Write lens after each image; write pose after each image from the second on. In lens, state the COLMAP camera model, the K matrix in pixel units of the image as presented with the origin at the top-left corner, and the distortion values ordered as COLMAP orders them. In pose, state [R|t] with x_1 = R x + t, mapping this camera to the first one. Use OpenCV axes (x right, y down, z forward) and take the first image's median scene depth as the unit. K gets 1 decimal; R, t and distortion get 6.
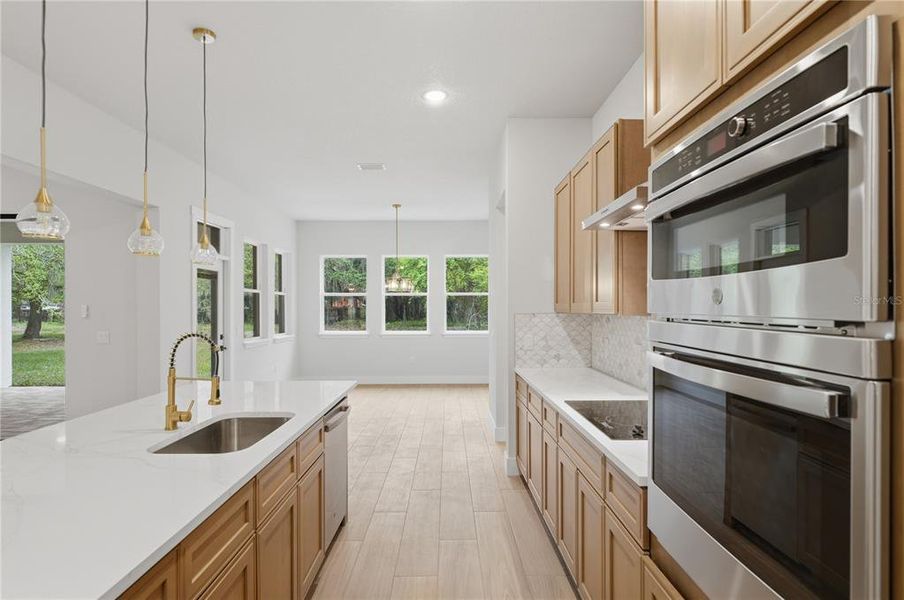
lens RADIAL K [[476.6, 0, 440.6], [0, 476.6, 301.4], [0, 0, 1]] dist [-0.004710, -0.000895]
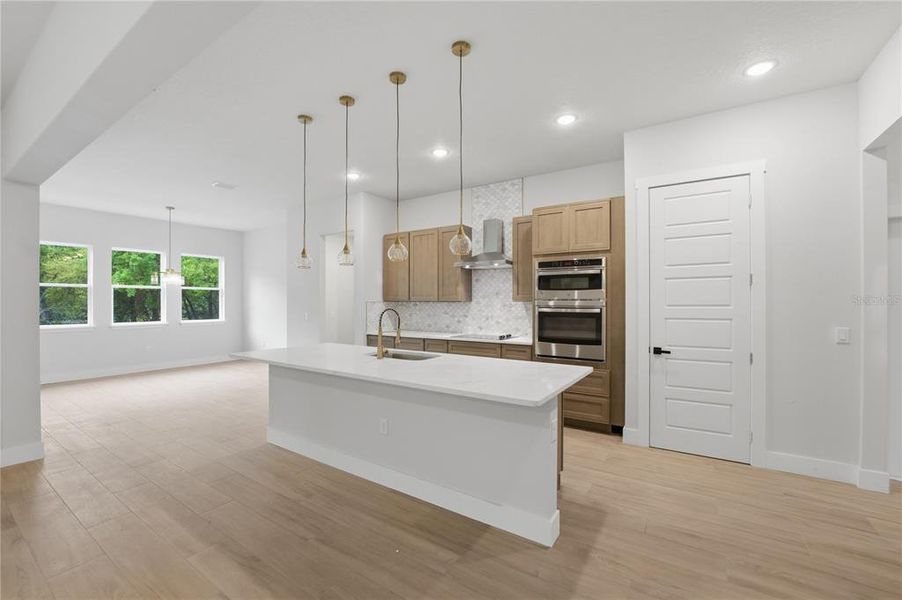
lens RADIAL K [[378.7, 0, 437.0], [0, 378.7, 299.0], [0, 0, 1]] dist [-0.000683, -0.000029]
pose [[0.564330, 0.001756, 0.825548, -0.847457], [-0.007144, 0.999971, 0.002757, 0.008682], [-0.825519, -0.007454, 0.564326, -0.023866]]
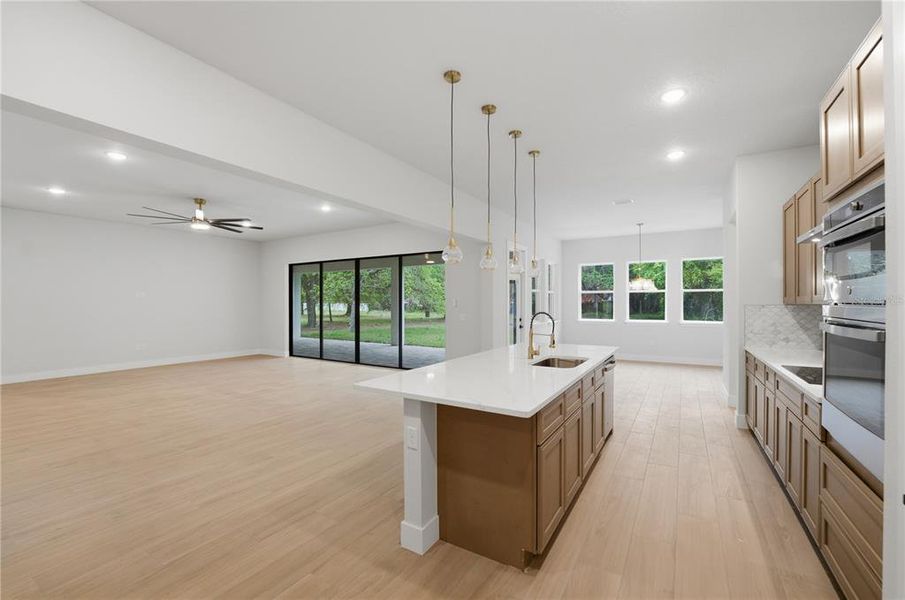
lens RADIAL K [[377.2, 0, 466.4], [0, 377.2, 303.7], [0, 0, 1]] dist [-0.002790, -0.000269]
pose [[0.874165, 0.001617, -0.485627, -0.008976], [0.005918, 0.999885, 0.013983, 0.003353], [0.485593, -0.015098, 0.874054, -0.268626]]
